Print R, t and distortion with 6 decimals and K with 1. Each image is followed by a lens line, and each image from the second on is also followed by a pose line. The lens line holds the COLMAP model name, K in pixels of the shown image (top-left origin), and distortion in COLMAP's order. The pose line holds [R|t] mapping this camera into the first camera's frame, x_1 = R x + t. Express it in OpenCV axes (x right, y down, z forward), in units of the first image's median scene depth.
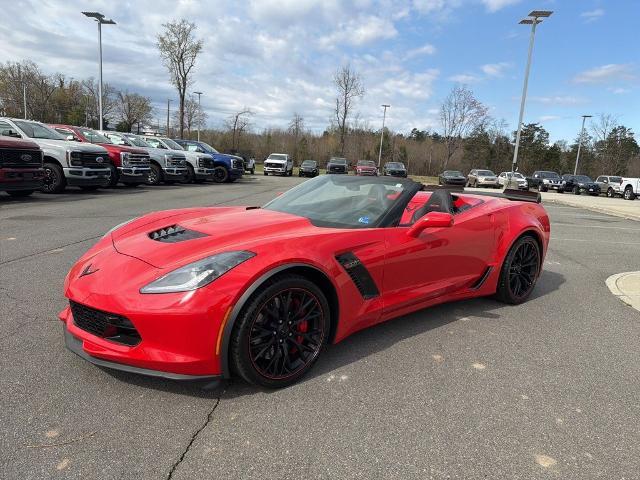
lens RADIAL K [[466.6, 0, 323.7], [0, 466.6, 241.2], [0, 0, 1]] dist [-0.000991, -0.005616]
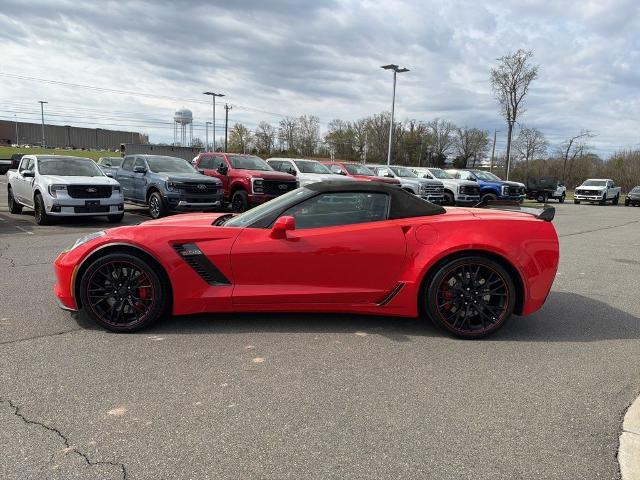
lens RADIAL K [[471.8, 0, 320.0], [0, 471.8, 240.0], [0, 0, 1]] dist [-0.036102, -0.005143]
pose [[0.741385, 0.042099, -0.669758, 0.209351], [-0.089892, 0.995266, -0.036946, 0.005593], [0.665032, 0.087597, 0.741660, 0.056697]]
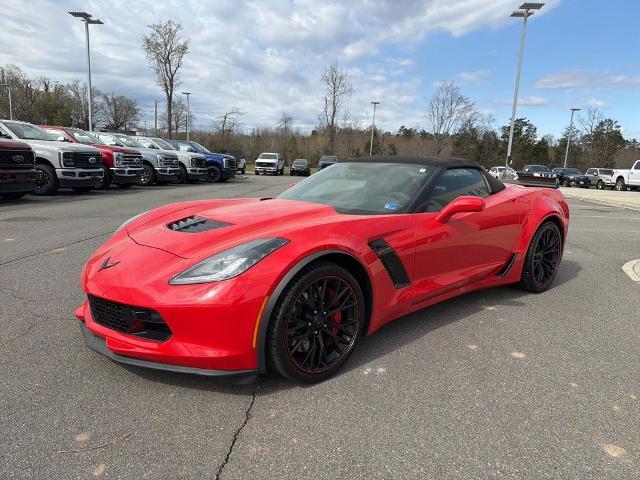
lens RADIAL K [[467.2, 0, 320.0], [0, 467.2, 240.0], [0, 0, 1]] dist [0.001094, -0.008712]
pose [[0.999616, -0.023568, 0.014563, -0.015252], [0.023598, 0.999720, -0.001936, 0.004613], [-0.014513, 0.002279, 0.999892, 0.008866]]
